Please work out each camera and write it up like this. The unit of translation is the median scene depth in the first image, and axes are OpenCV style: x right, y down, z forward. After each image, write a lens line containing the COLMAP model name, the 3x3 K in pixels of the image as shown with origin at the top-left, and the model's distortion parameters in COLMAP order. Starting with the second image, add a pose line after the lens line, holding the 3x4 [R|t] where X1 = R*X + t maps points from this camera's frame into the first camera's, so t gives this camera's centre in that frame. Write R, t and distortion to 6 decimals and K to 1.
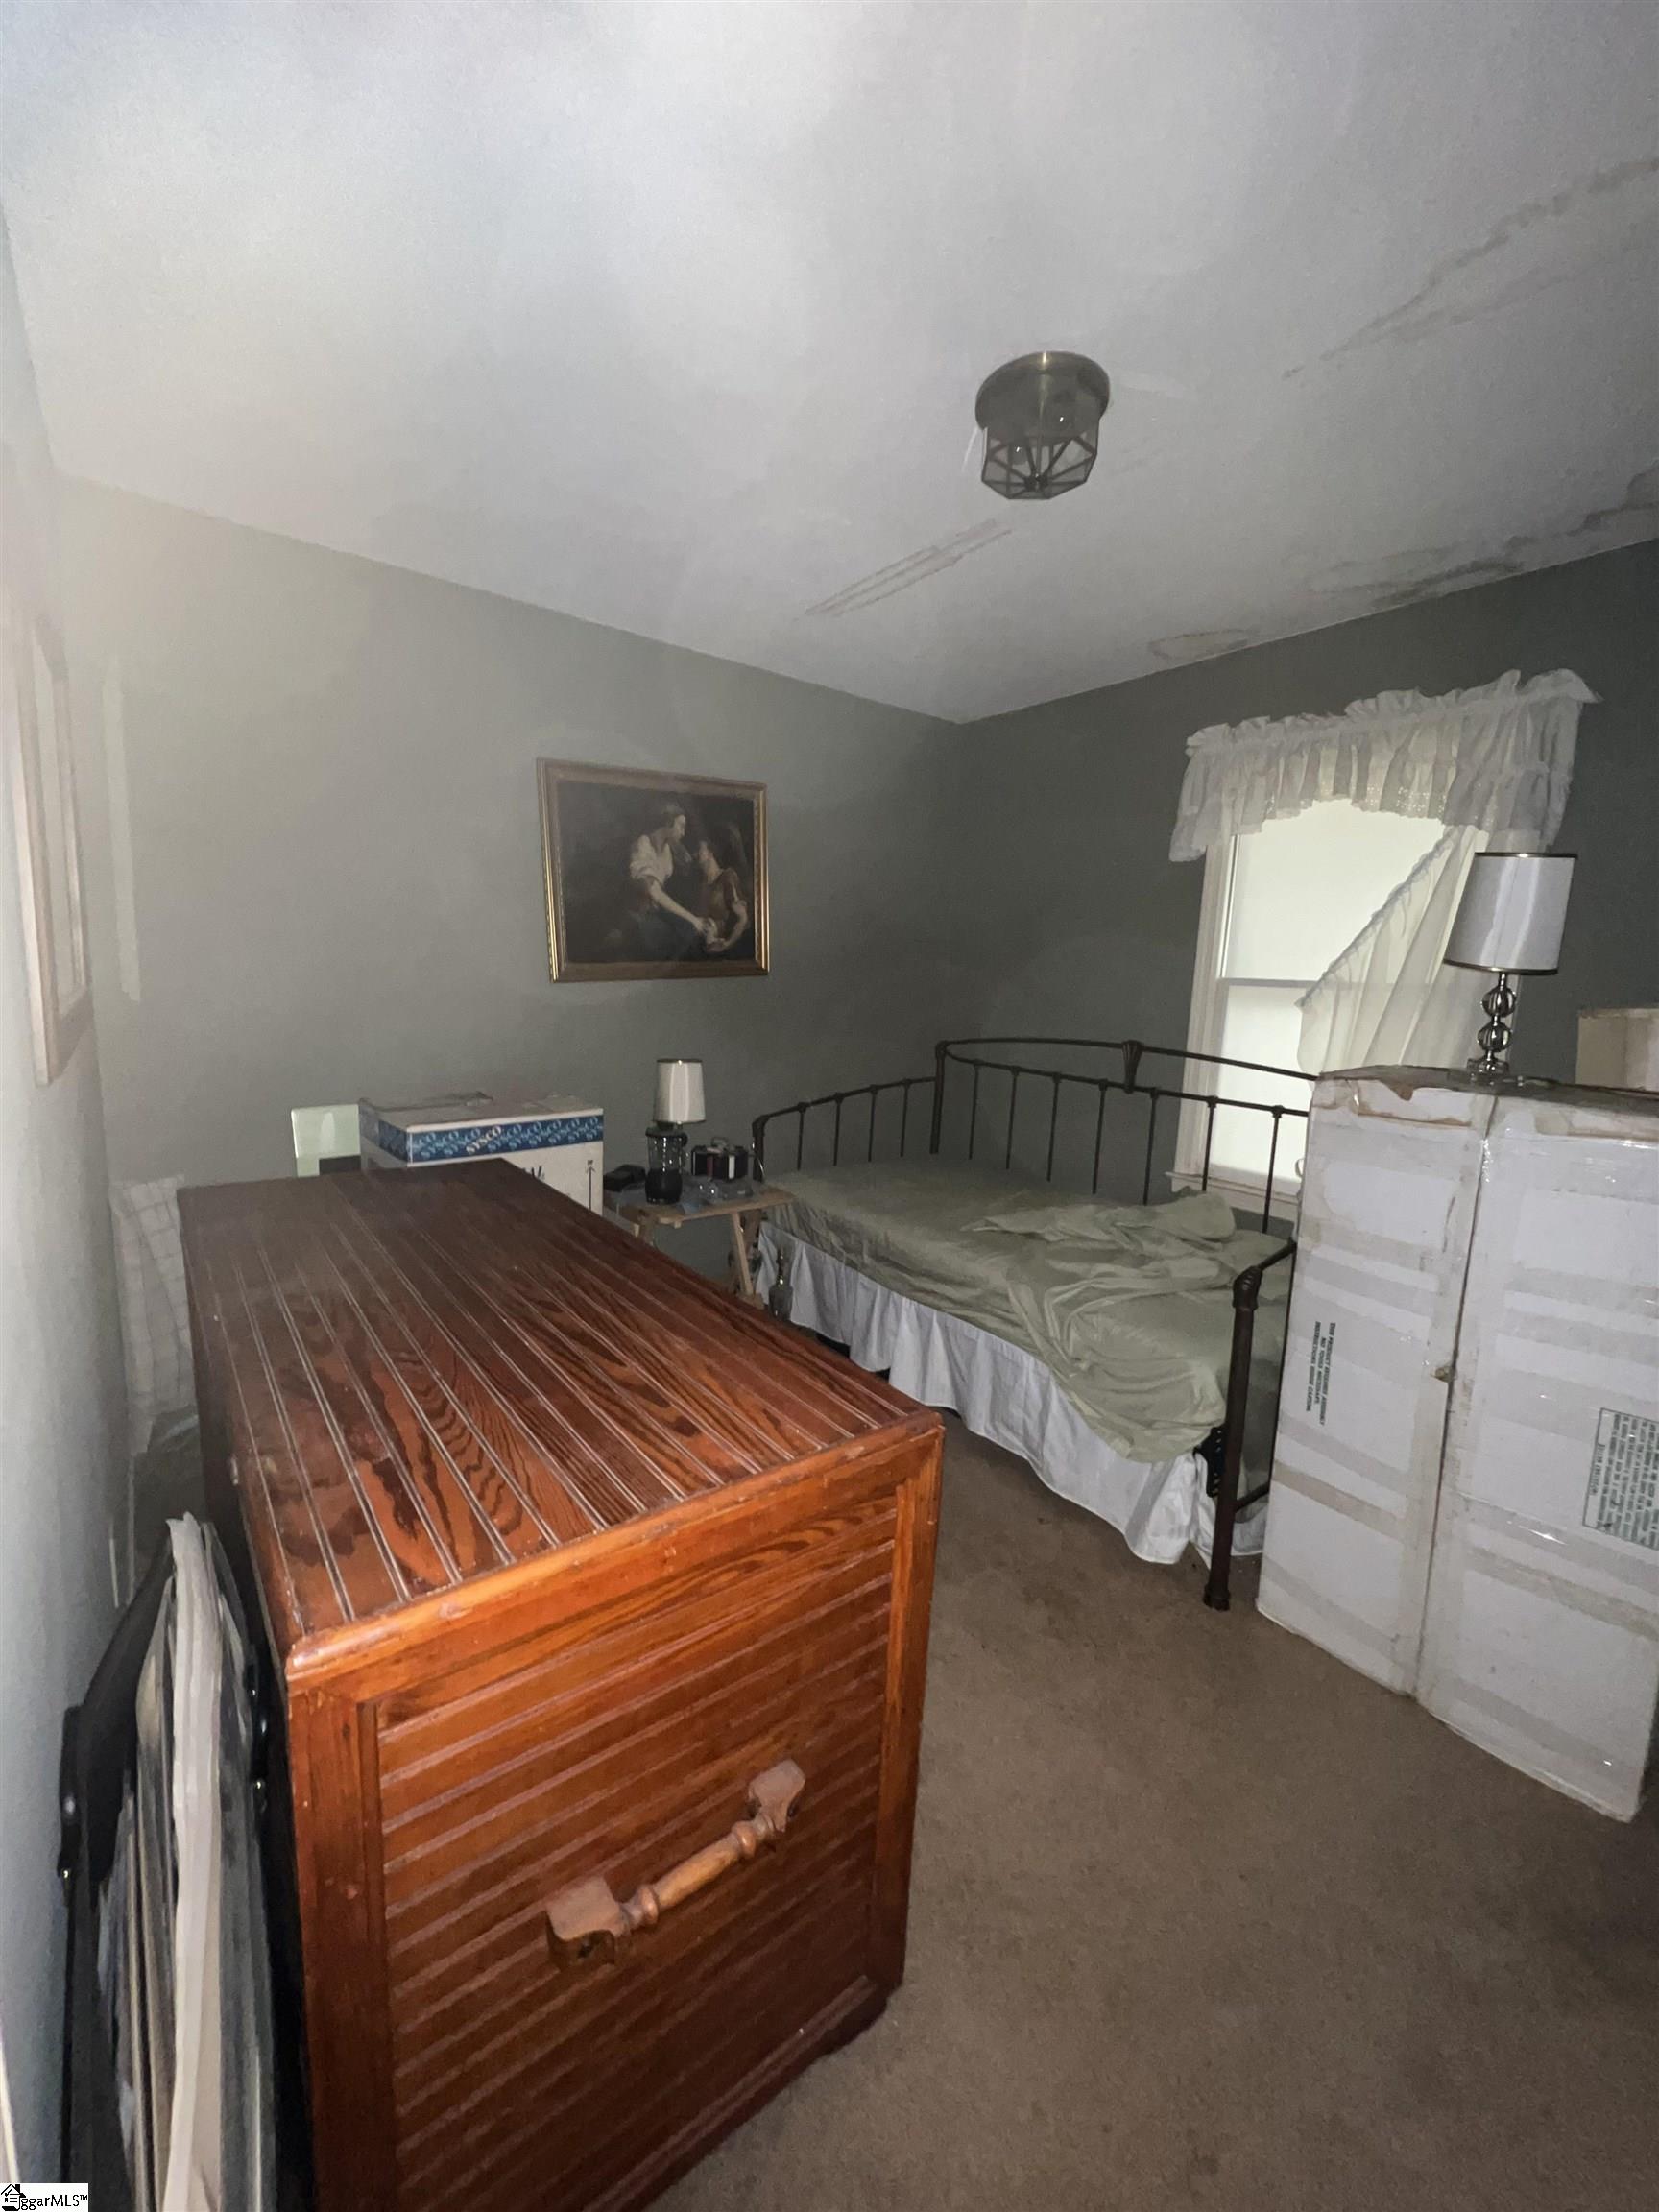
lens RADIAL K [[892.4, 0, 828.8], [0, 892.4, 1111.9], [0, 0, 1]] dist [-0.000627, 0.000260]
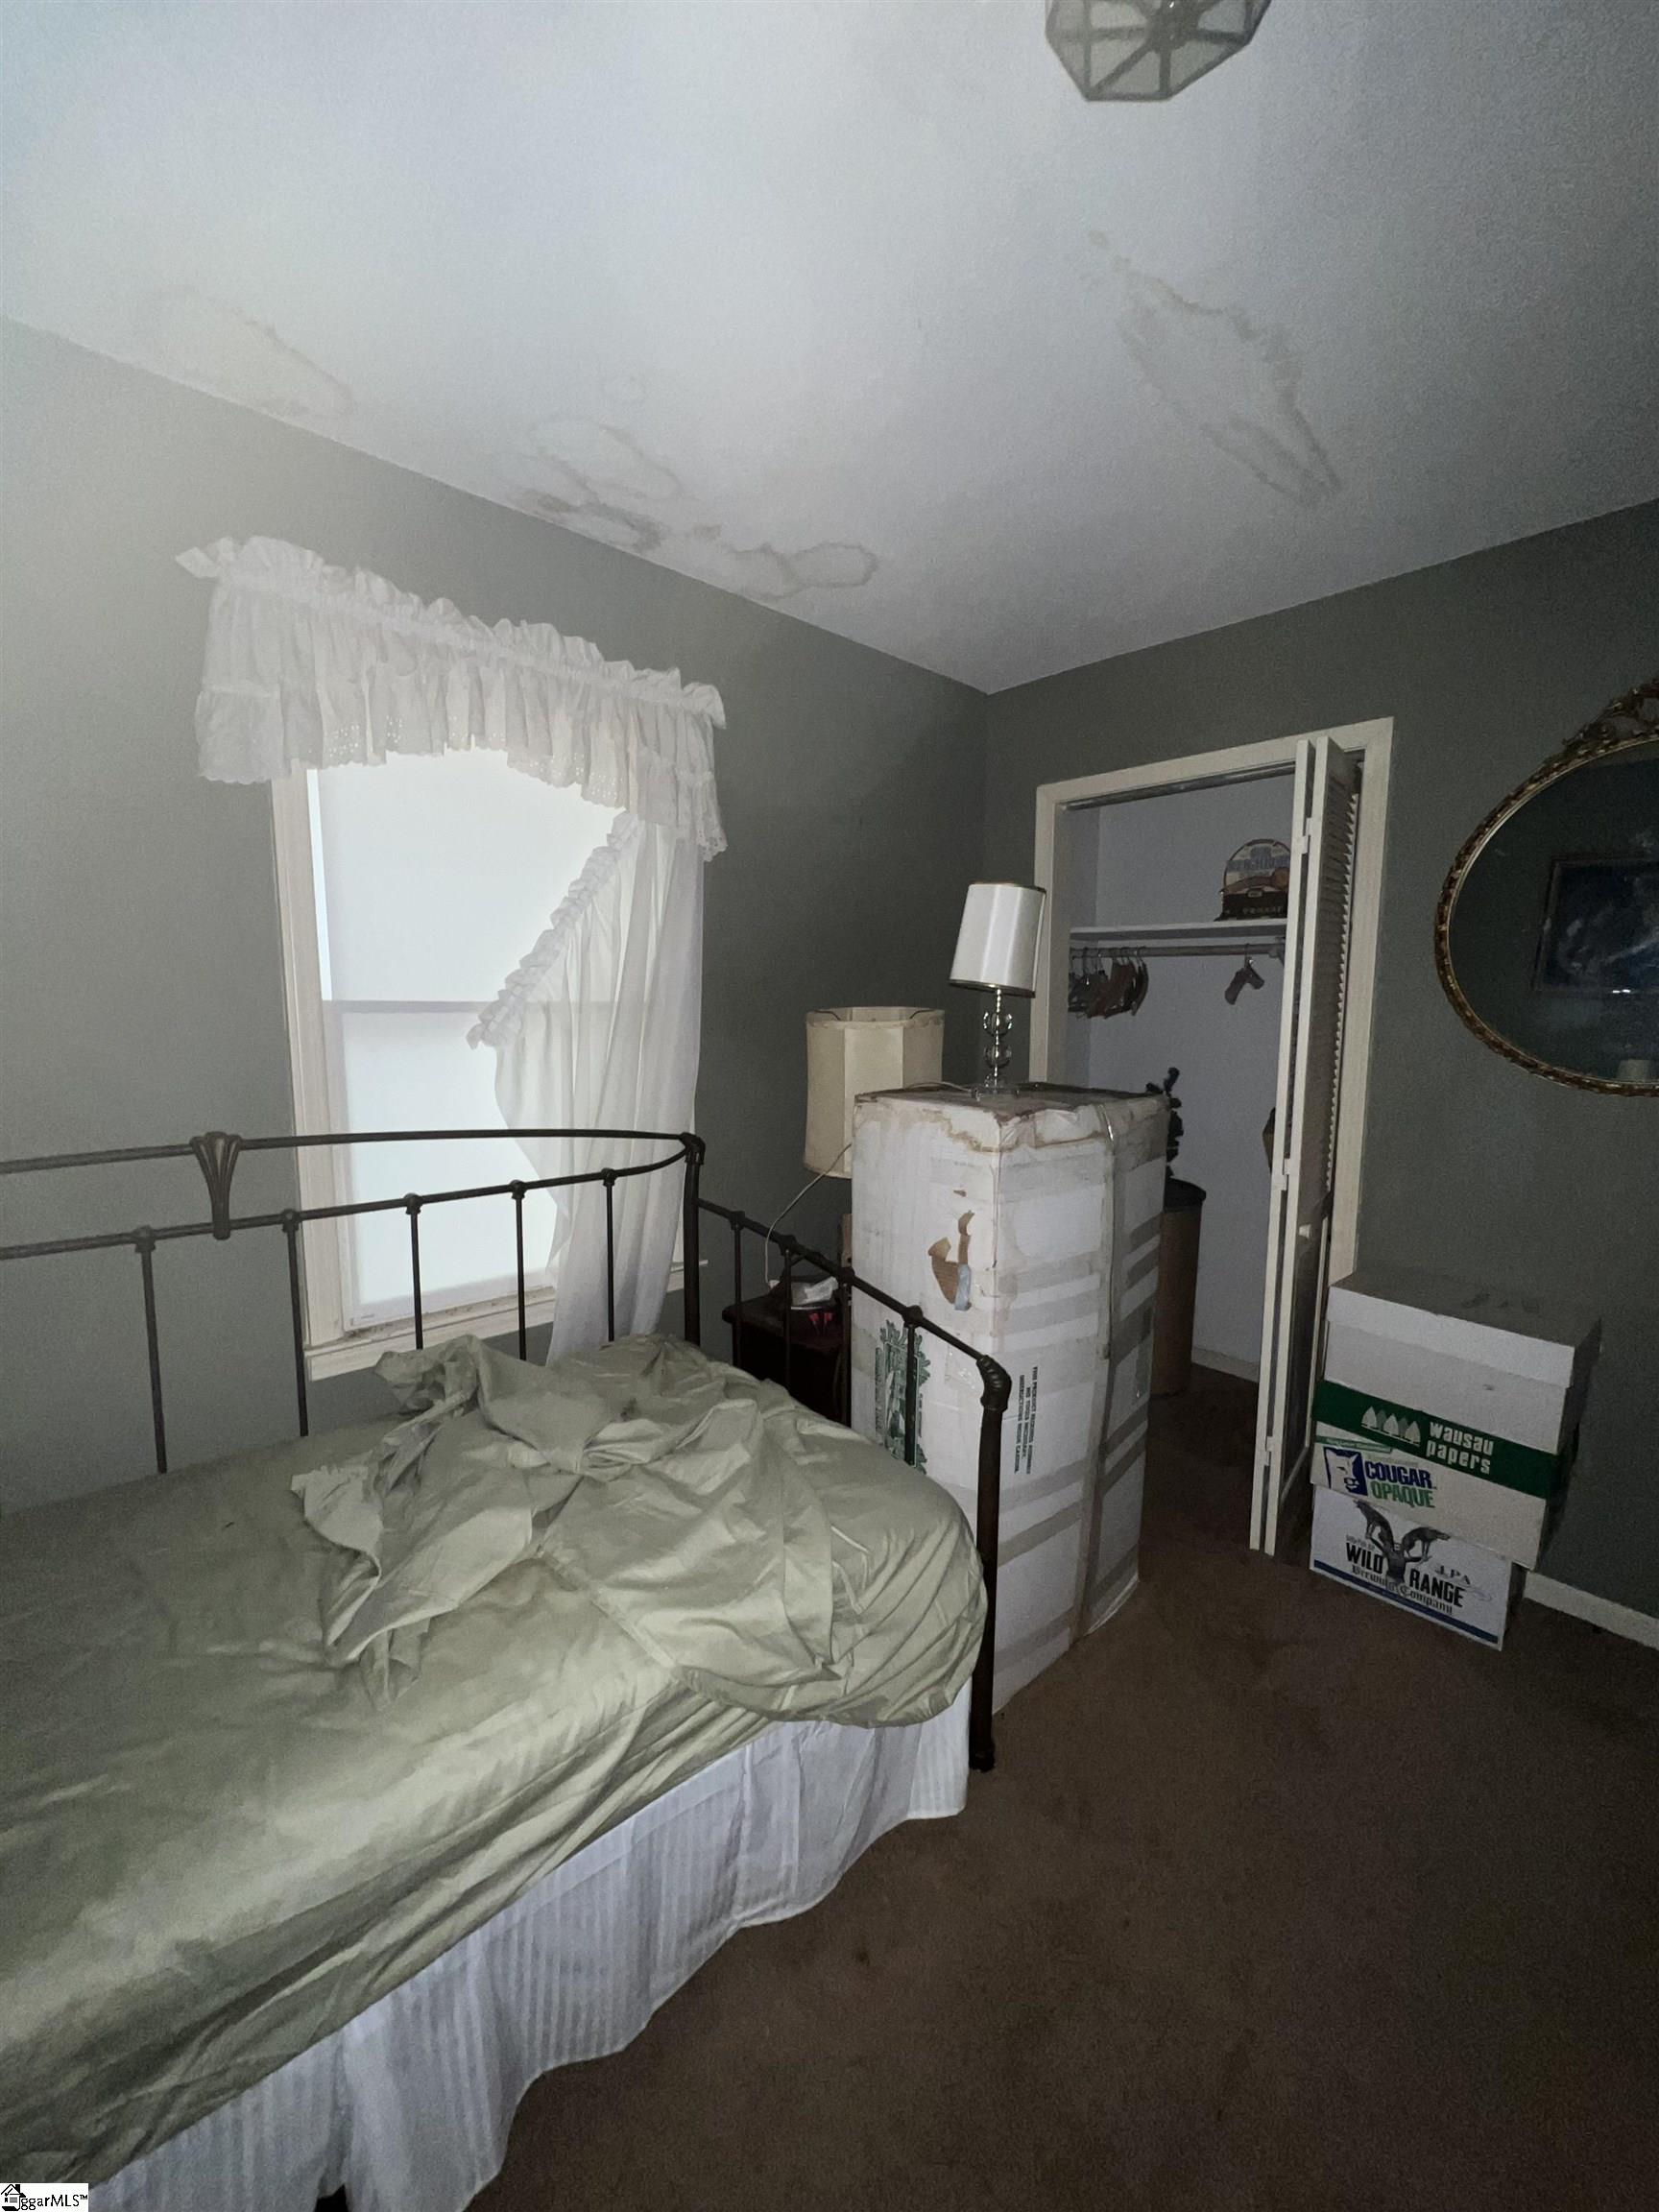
lens RADIAL K [[892.4, 0, 828.8], [0, 892.4, 1111.9], [0, 0, 1]] dist [-0.000627, 0.000260]
pose [[-0.078012, -0.162510, 0.983618, -0.224795], [0.152116, 0.973132, 0.172842, -0.164963], [-0.985279, 0.163108, -0.051195, 0.898618]]
